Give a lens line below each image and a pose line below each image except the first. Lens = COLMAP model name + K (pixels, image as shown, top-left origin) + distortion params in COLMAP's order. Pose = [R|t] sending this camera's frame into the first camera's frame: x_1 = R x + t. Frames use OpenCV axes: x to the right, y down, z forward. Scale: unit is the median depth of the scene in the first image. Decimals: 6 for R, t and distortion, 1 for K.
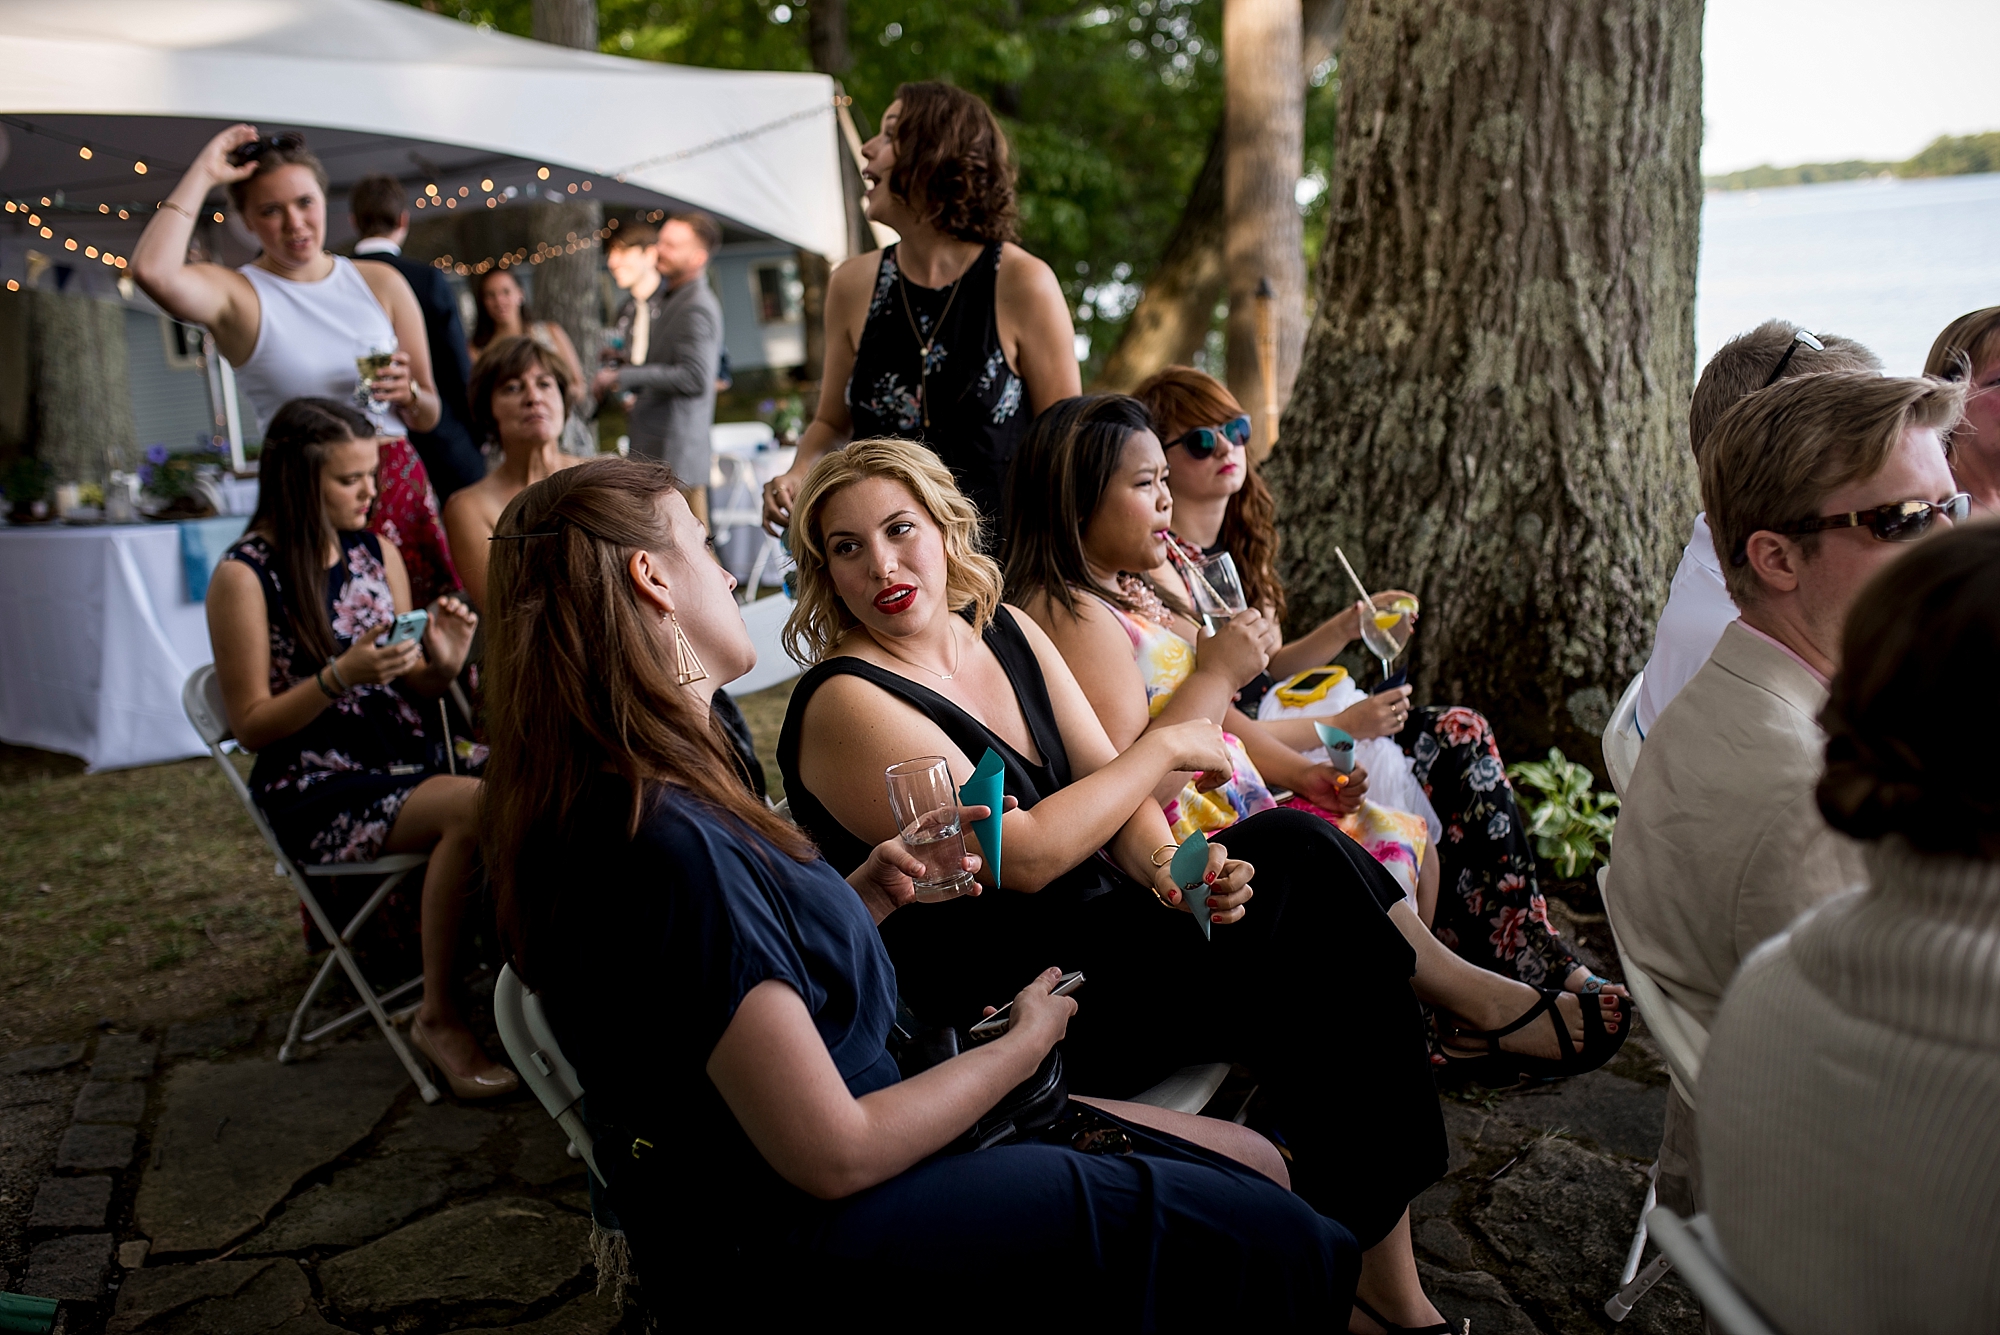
lens RADIAL K [[1912.6, 0, 1000.0], [0, 1912.6, 667.5], [0, 0, 1]] dist [-0.066446, 0.102767]
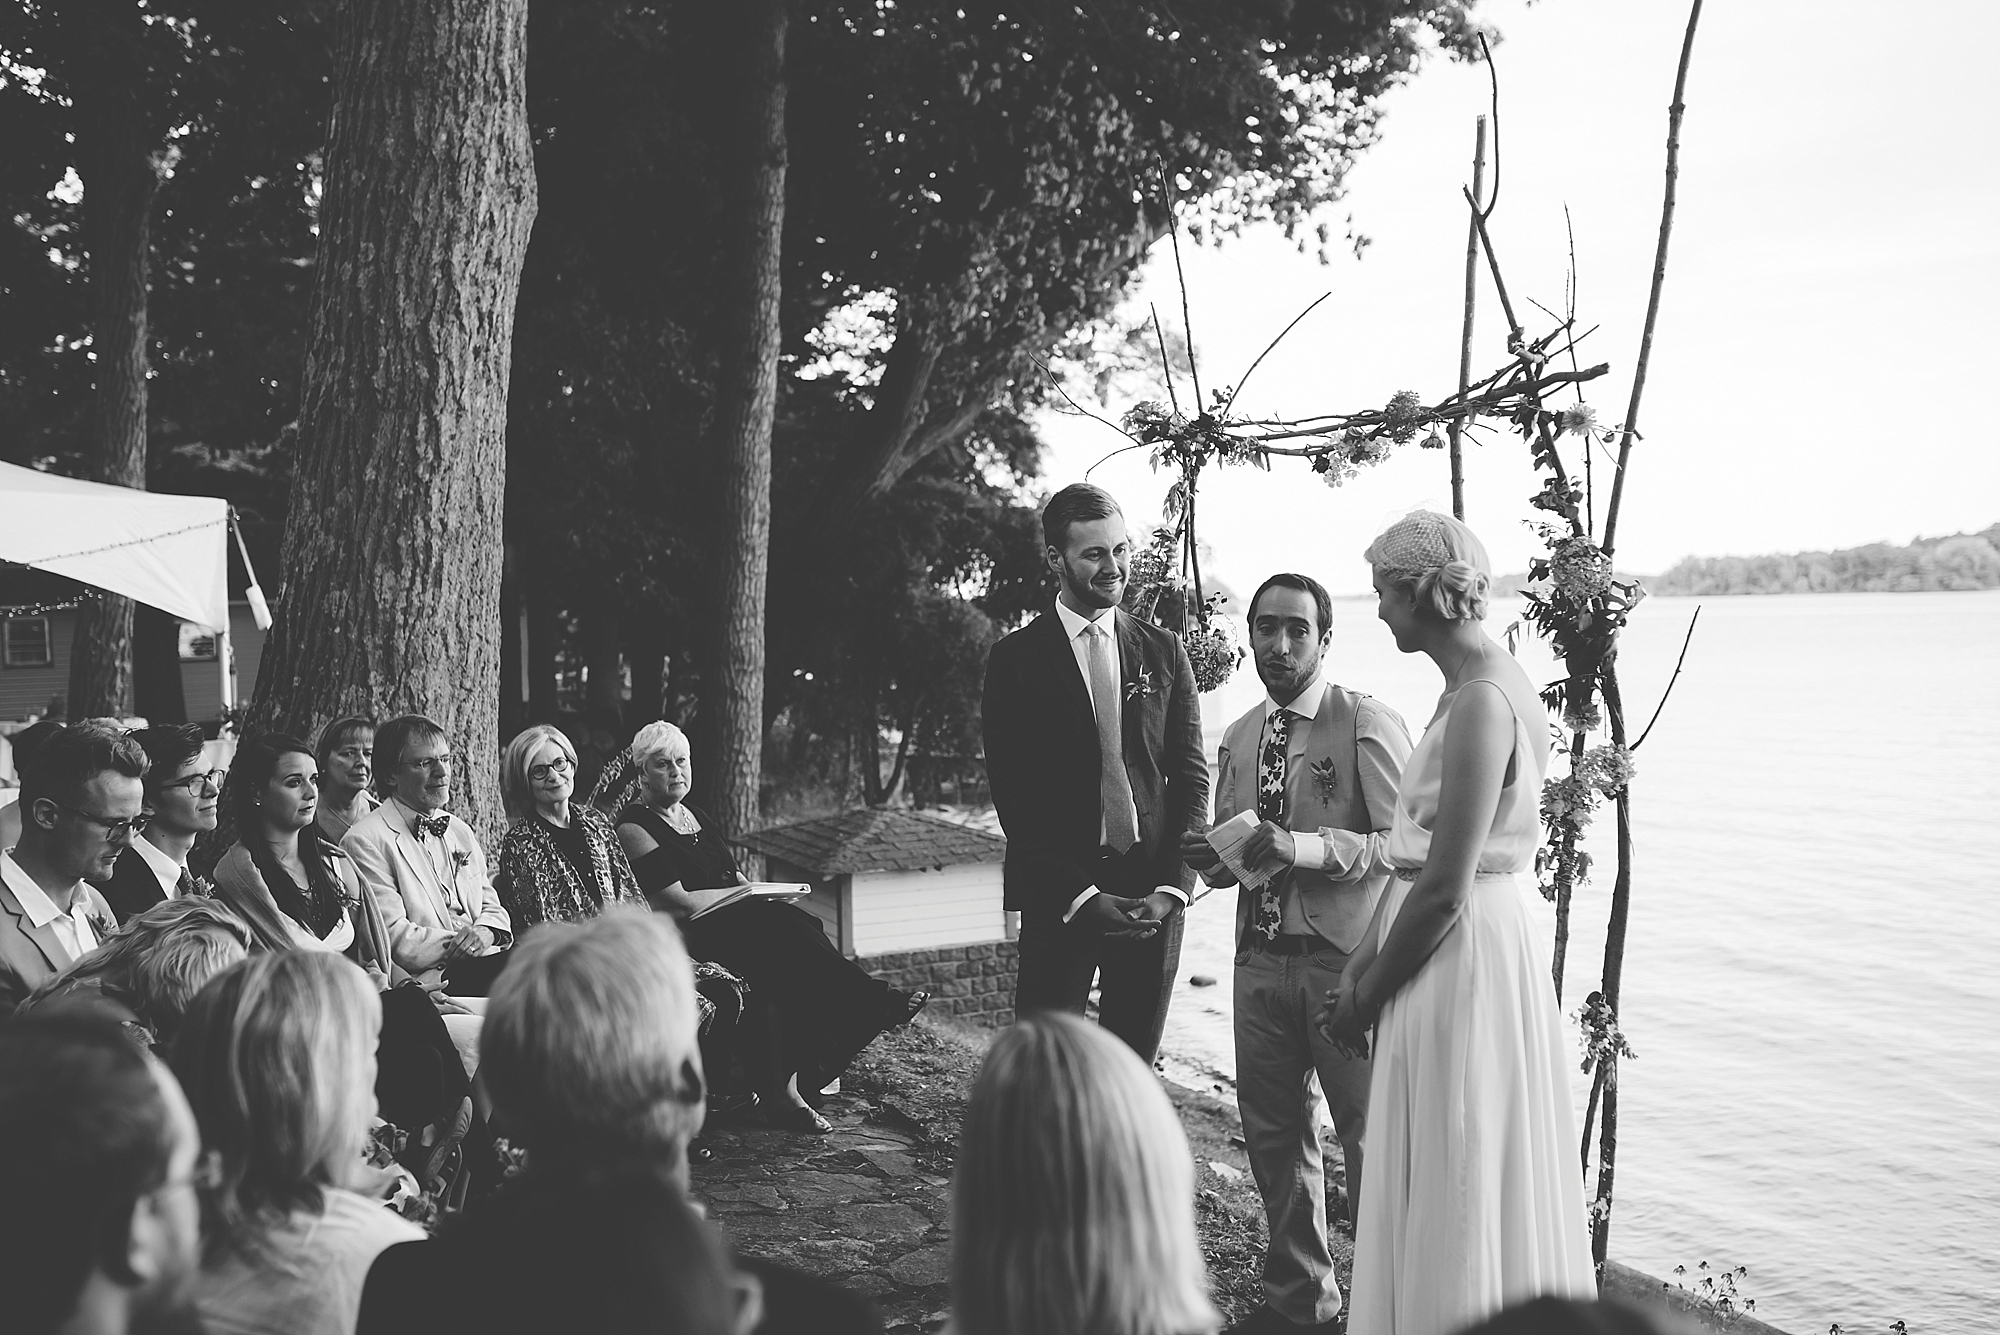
lens RADIAL K [[1912.6, 0, 1000.0], [0, 1912.6, 667.5], [0, 0, 1]] dist [-0.066446, 0.102767]
pose [[0.993241, 0.063486, 0.097171, 0.698807], [-0.044426, 0.981345, -0.187049, 0.075578], [-0.107233, 0.181468, 0.977533, -0.747913]]
